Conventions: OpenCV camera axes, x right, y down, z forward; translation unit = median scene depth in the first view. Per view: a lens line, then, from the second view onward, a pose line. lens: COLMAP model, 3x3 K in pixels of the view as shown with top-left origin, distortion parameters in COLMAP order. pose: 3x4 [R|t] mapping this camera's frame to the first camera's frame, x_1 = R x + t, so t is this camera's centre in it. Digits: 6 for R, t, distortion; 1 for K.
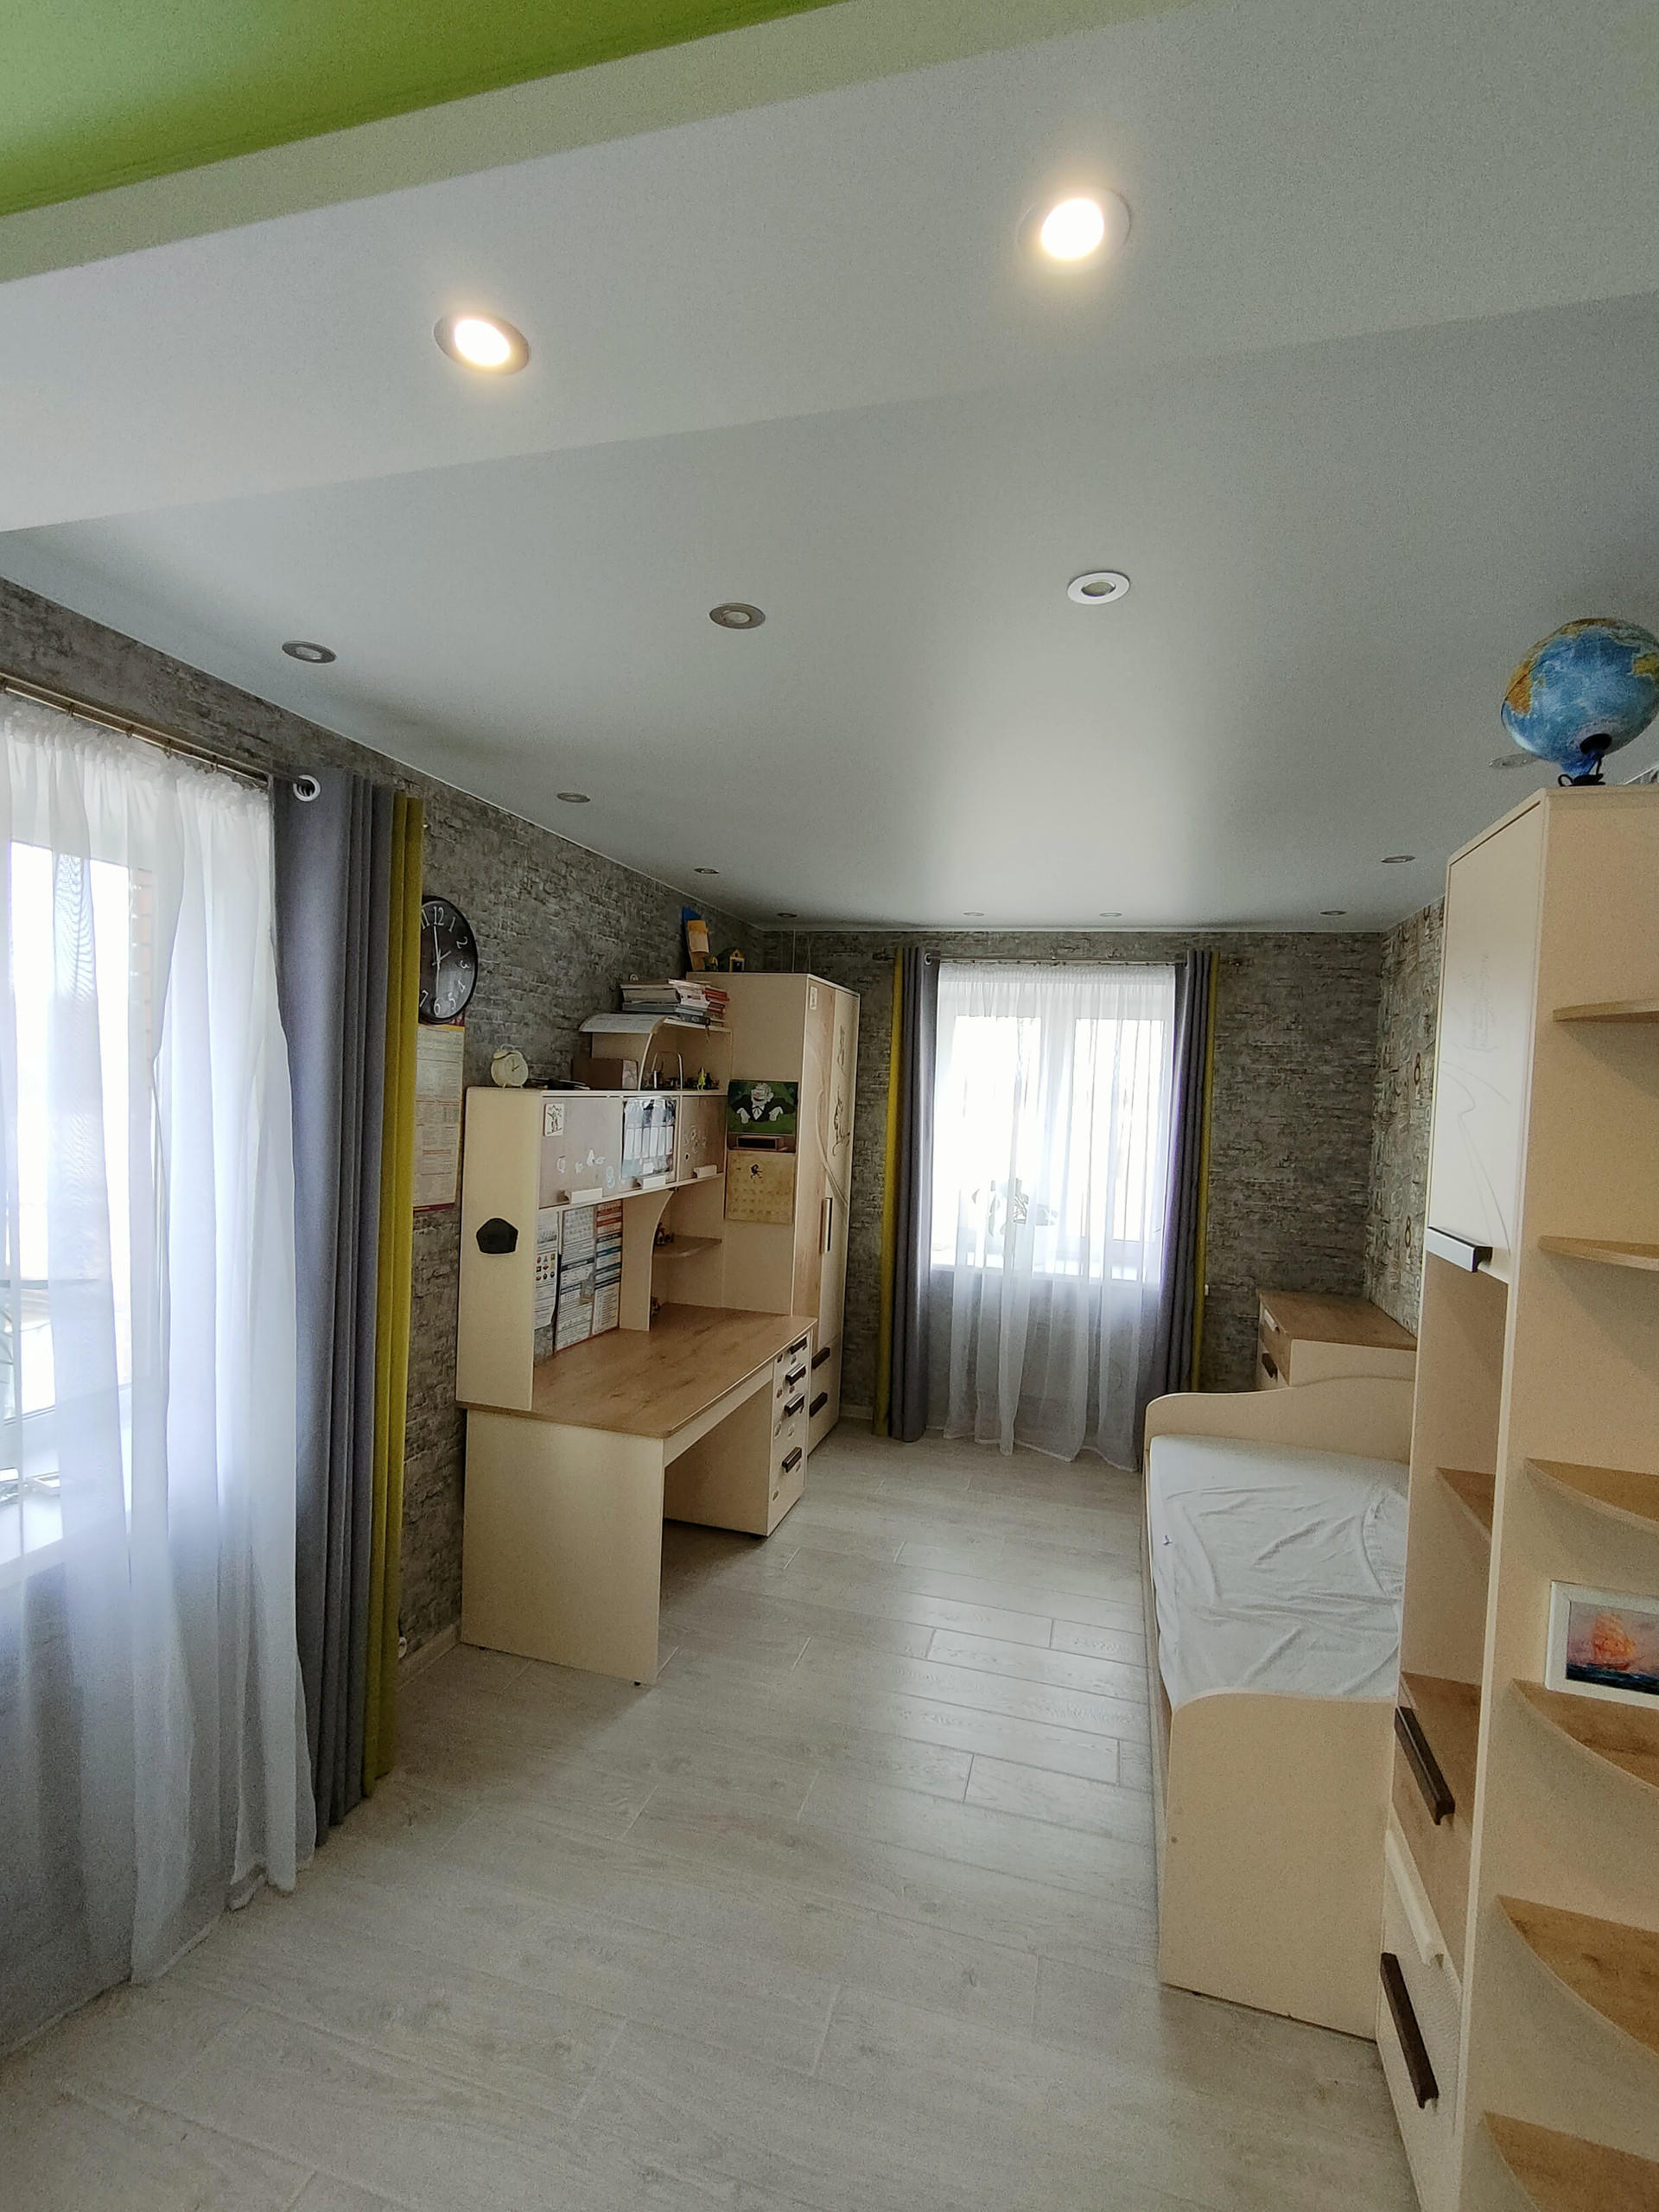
lens RADIAL K [[1009.2, 0, 834.2], [0, 1009.2, 1118.3], [0, 0, 1]] dist [0.000058, 0.000683]
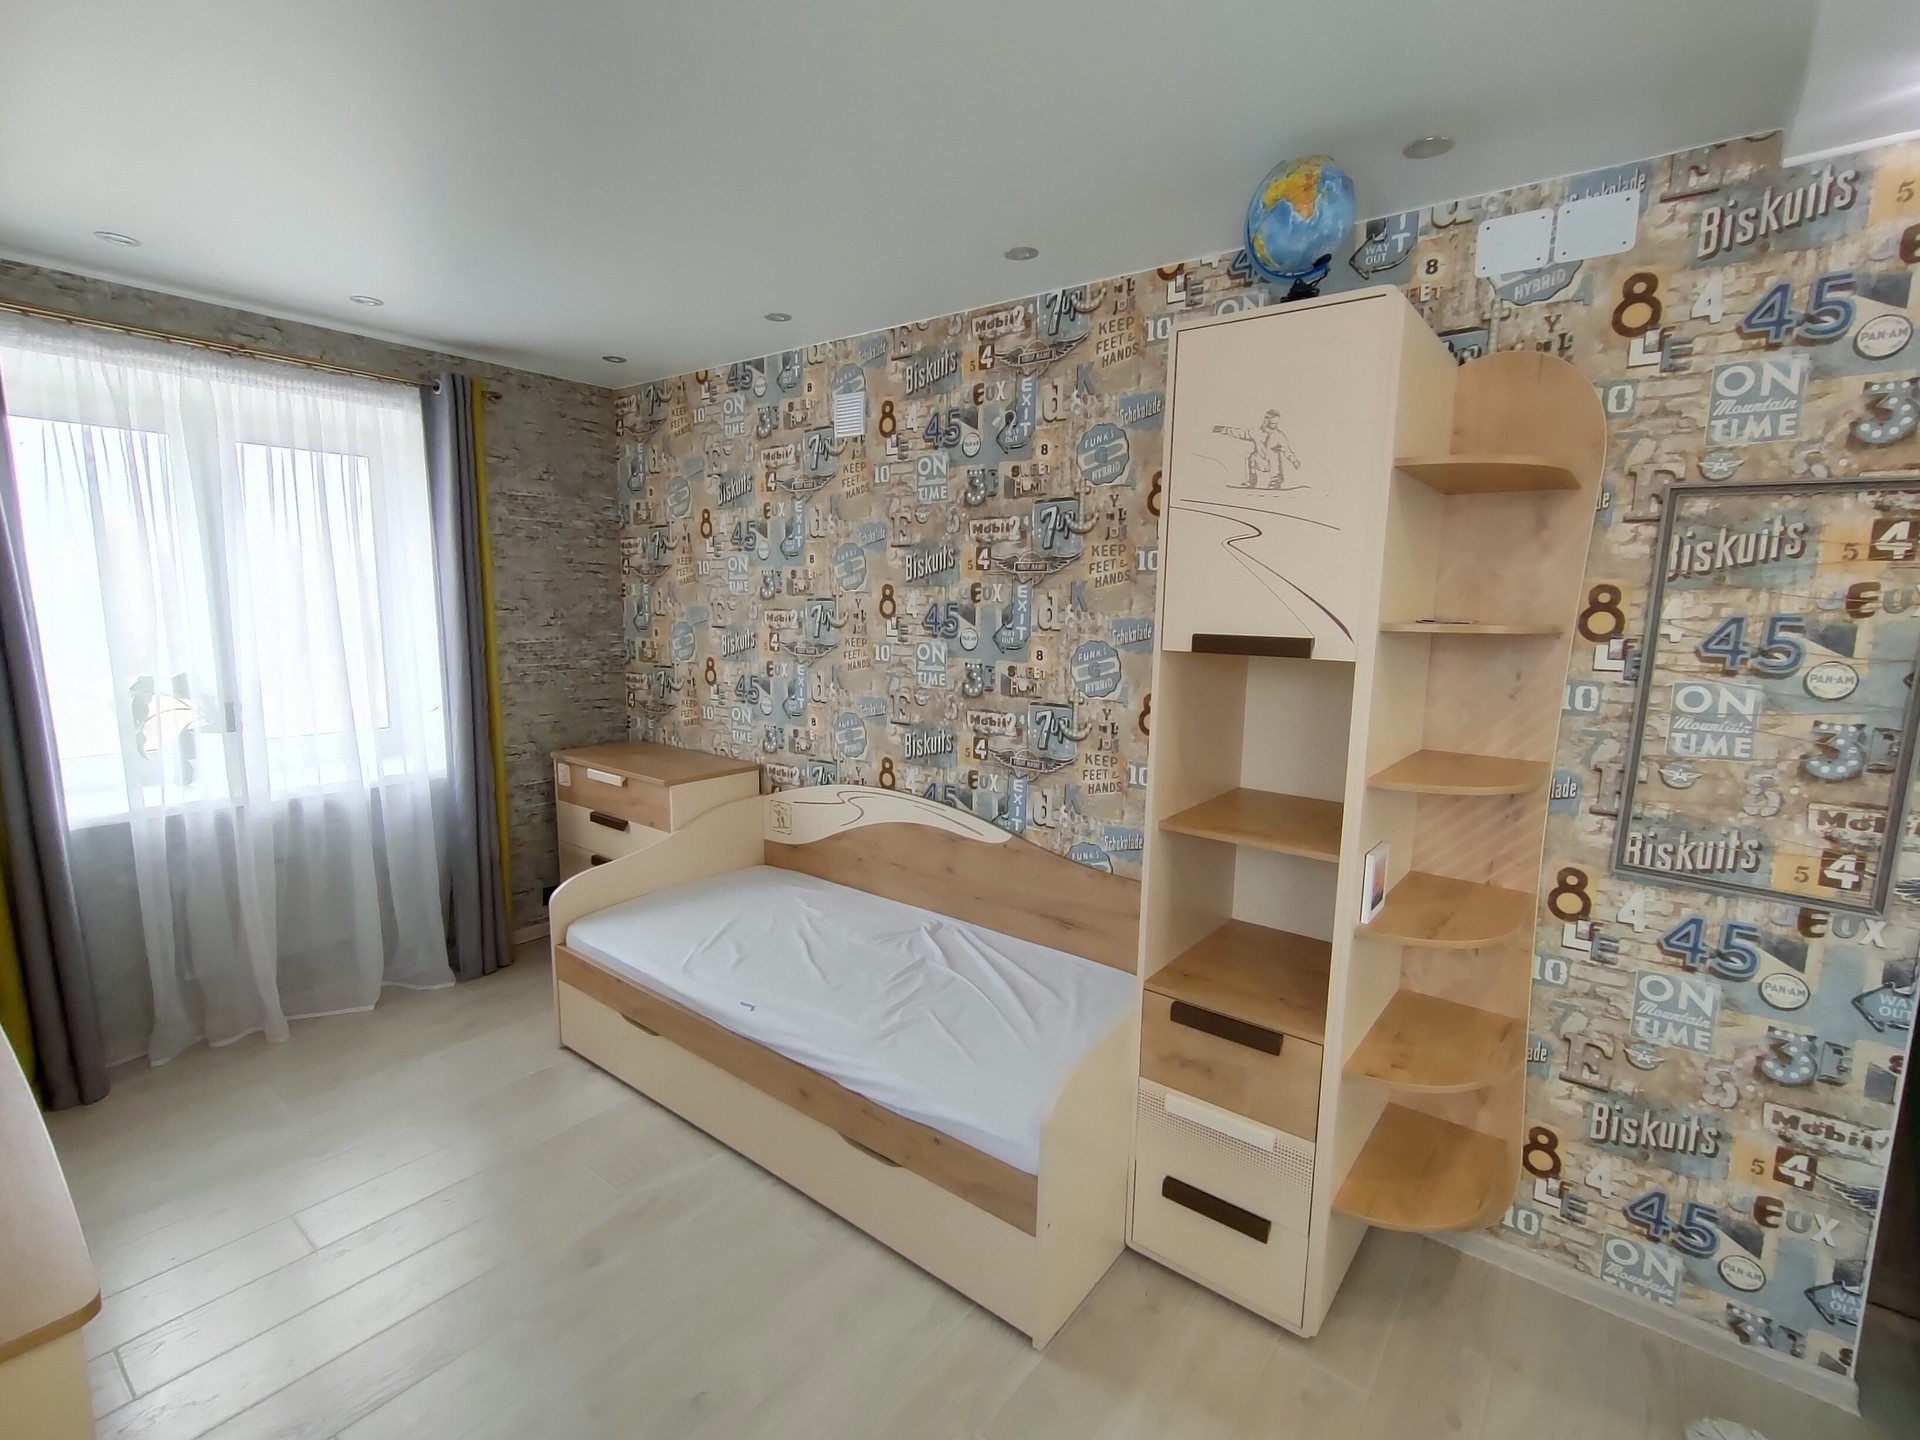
lens RADIAL K [[876.0, 0, 960.6], [0, 876.0, 721.1], [0, 0, 1]] dist [0.000058, 0.000683]
pose [[0.379713, -0.167425, 0.909828, -0.188479], [0.031042, 0.985239, 0.168346, 0.009651], [-0.924584, -0.035680, 0.379305, 0.309660]]
